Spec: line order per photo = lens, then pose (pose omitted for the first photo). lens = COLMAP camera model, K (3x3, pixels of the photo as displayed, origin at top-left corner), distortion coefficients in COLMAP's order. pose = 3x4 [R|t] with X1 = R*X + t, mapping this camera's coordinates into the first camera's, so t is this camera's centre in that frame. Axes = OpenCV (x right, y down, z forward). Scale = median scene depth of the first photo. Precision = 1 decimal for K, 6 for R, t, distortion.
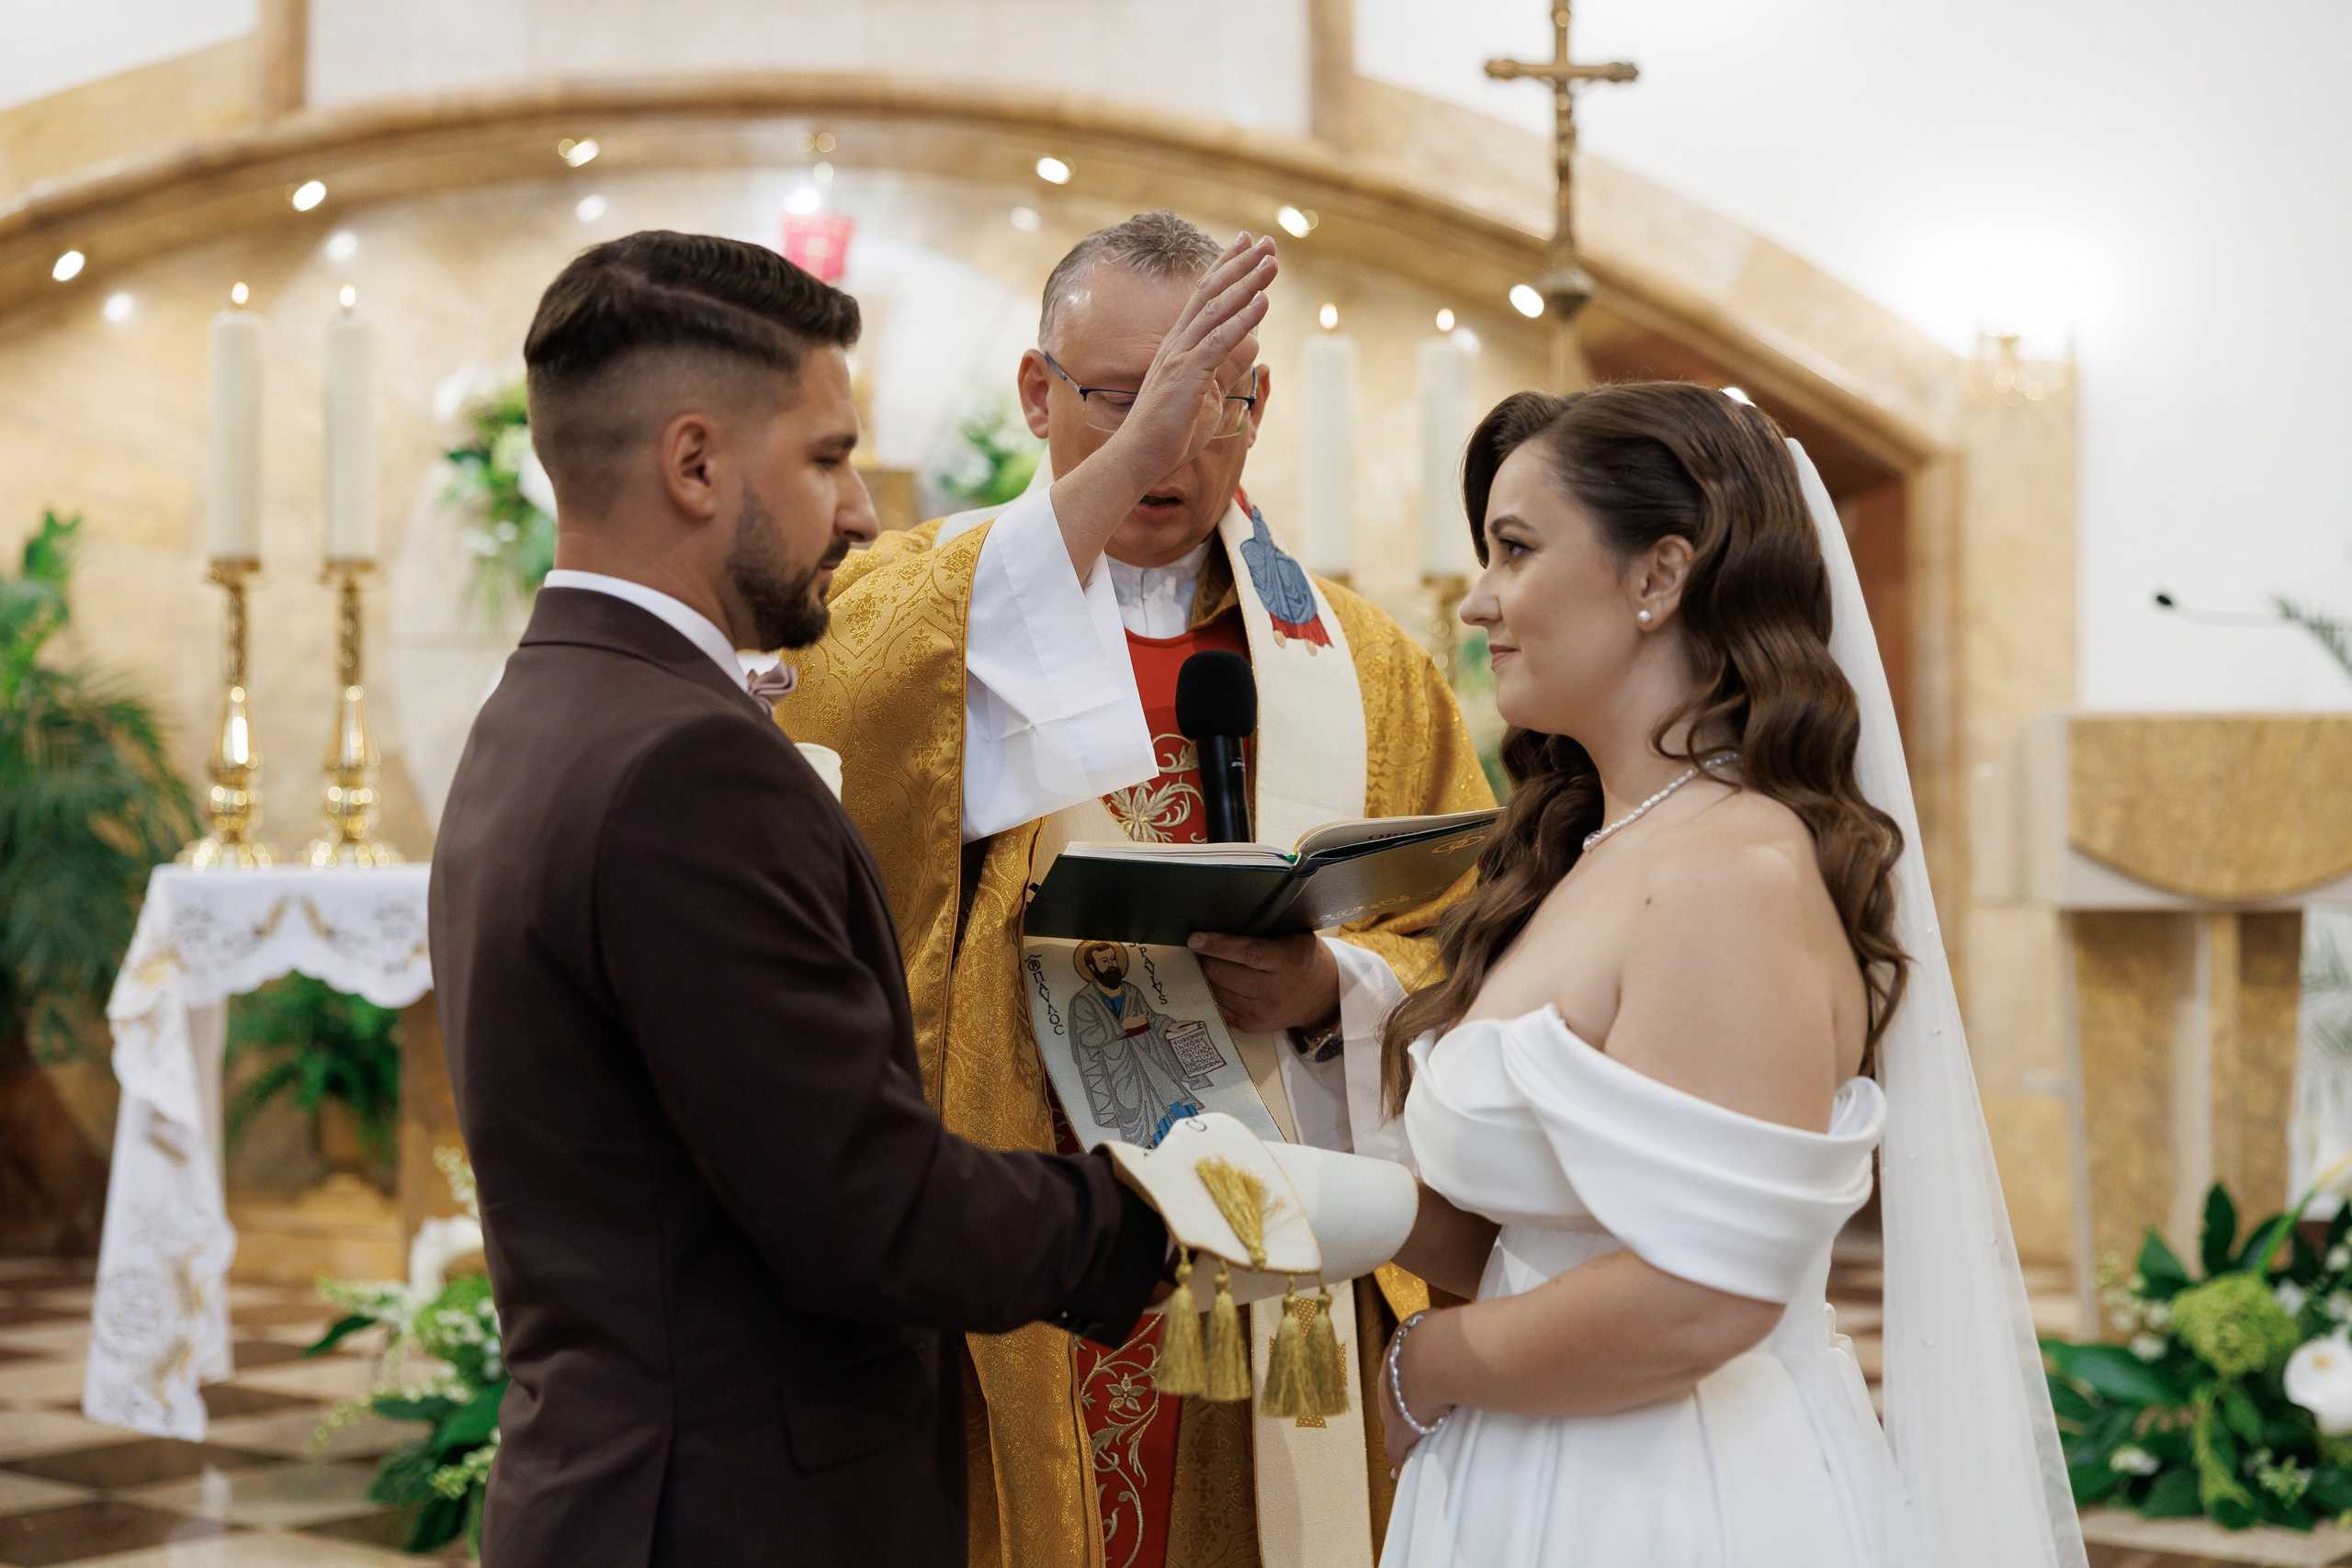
lens RADIAL K [[3657.7, 0, 1176.8], [0, 3657.7, 759.1], [0, 0, 1]] dist [0.018296, 0.000000]
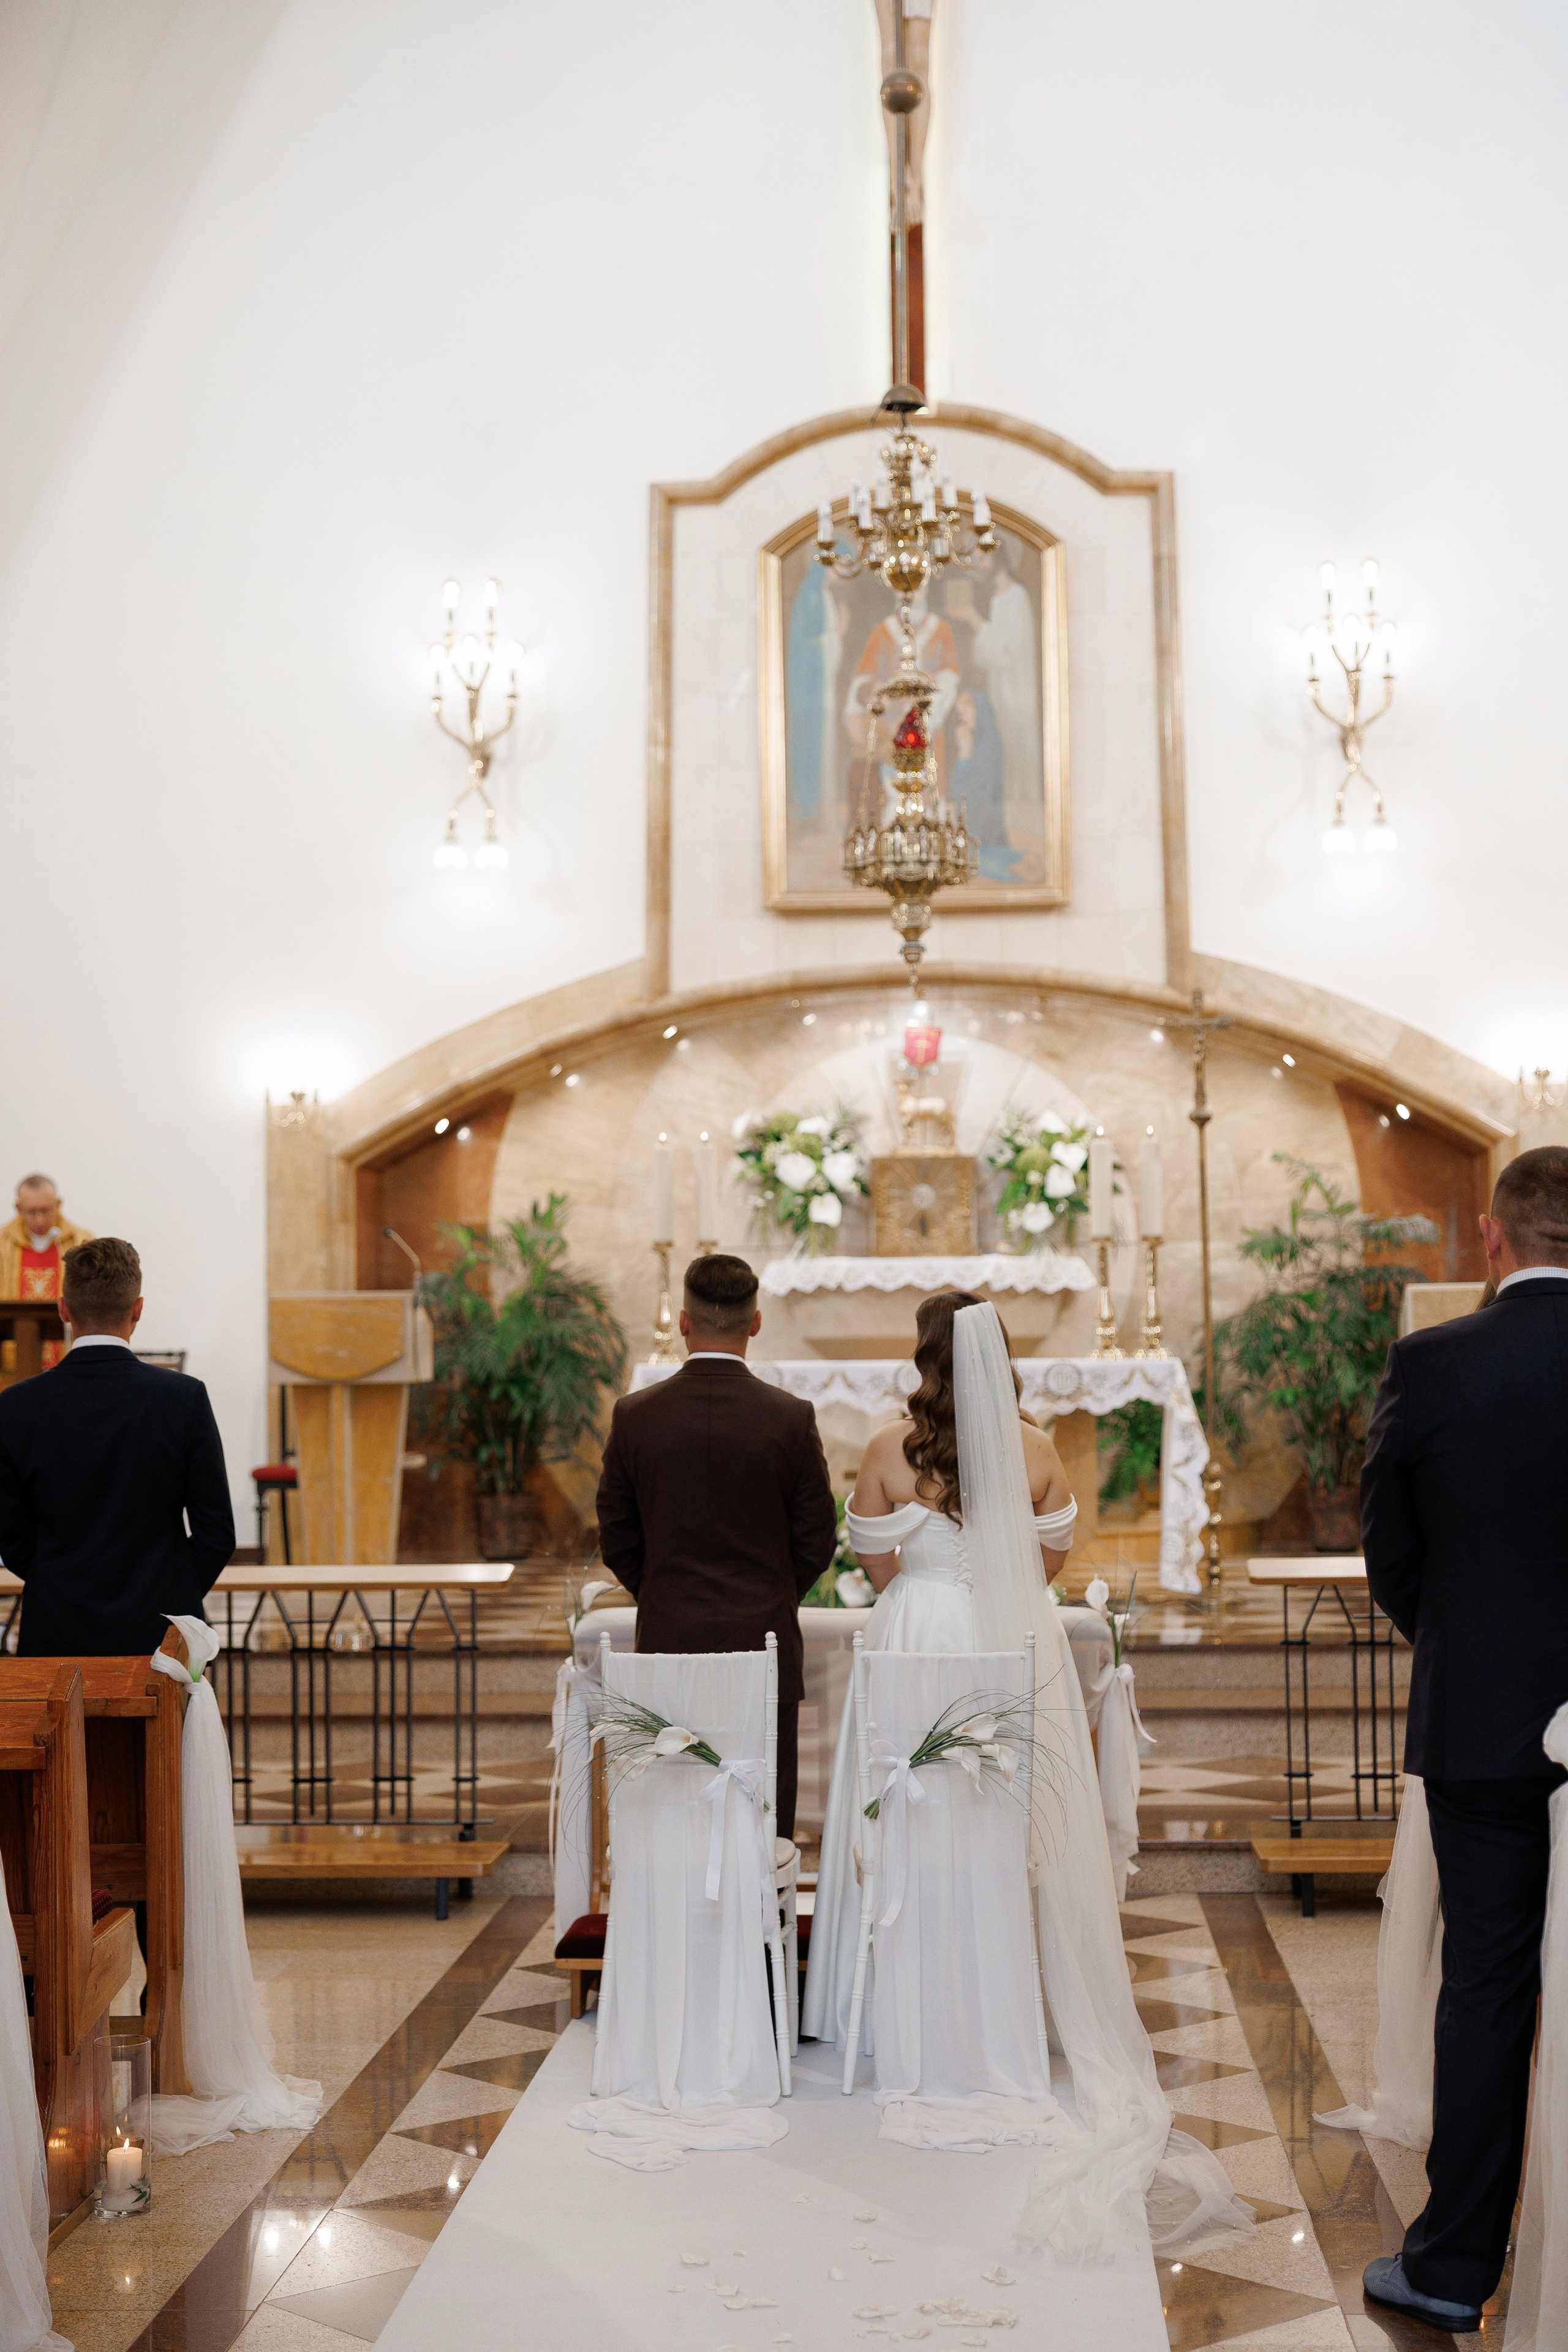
lens RADIAL K [[3666.7, 0, 828.6], [0, 3666.7, 1242.7], [0, 0, 1]] dist [-0.030248, 0.000000]
pose [[0.985905, -0.019392, -0.166181, 0.186382], [0.018972, 0.999812, -0.004120, -0.028101], [0.166229, 0.000909, 0.986087, -0.997160]]
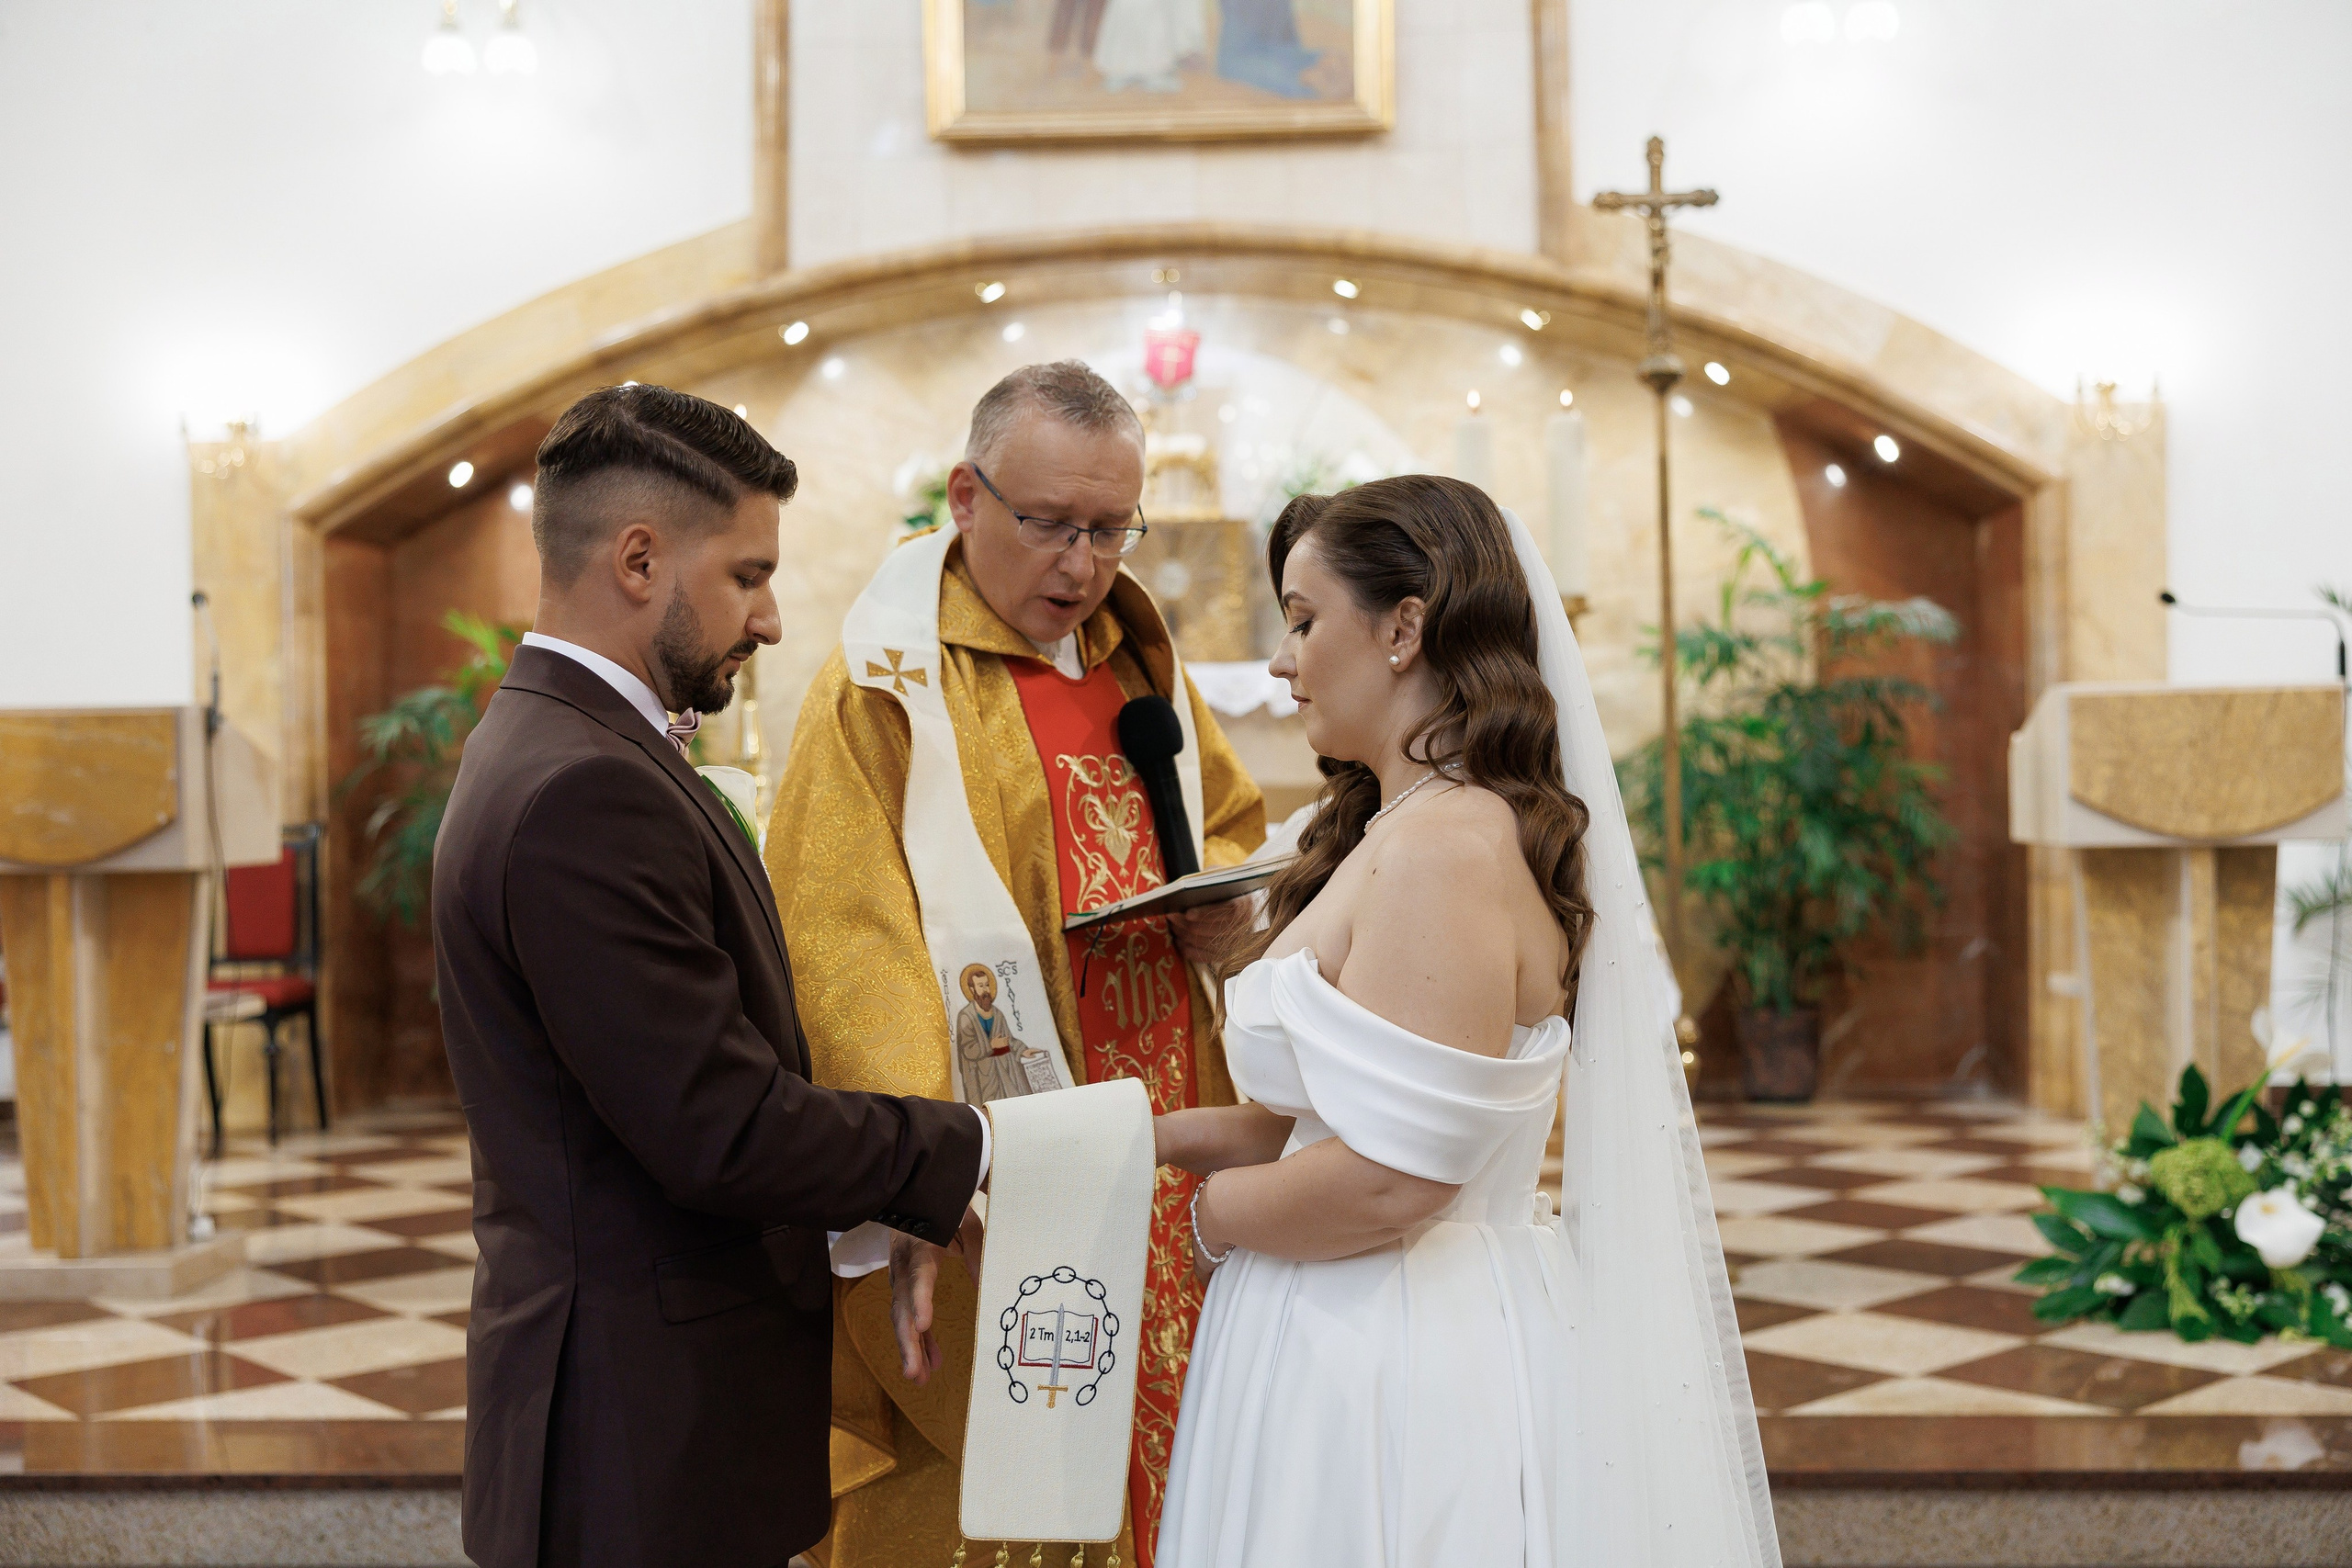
lens RADIAL K [[2743.0, 0, 1159.1], [0, 2743.0, 792.4], [0, 0, 1]] dist [0.015550, 0.000000]
pose [[0.986134, -0.016028, -0.165177, 0.063247], [0.020149, 0.999525, 0.023304, -0.004370], [0.164725, -0.026309, 0.985989, 0.011344]]
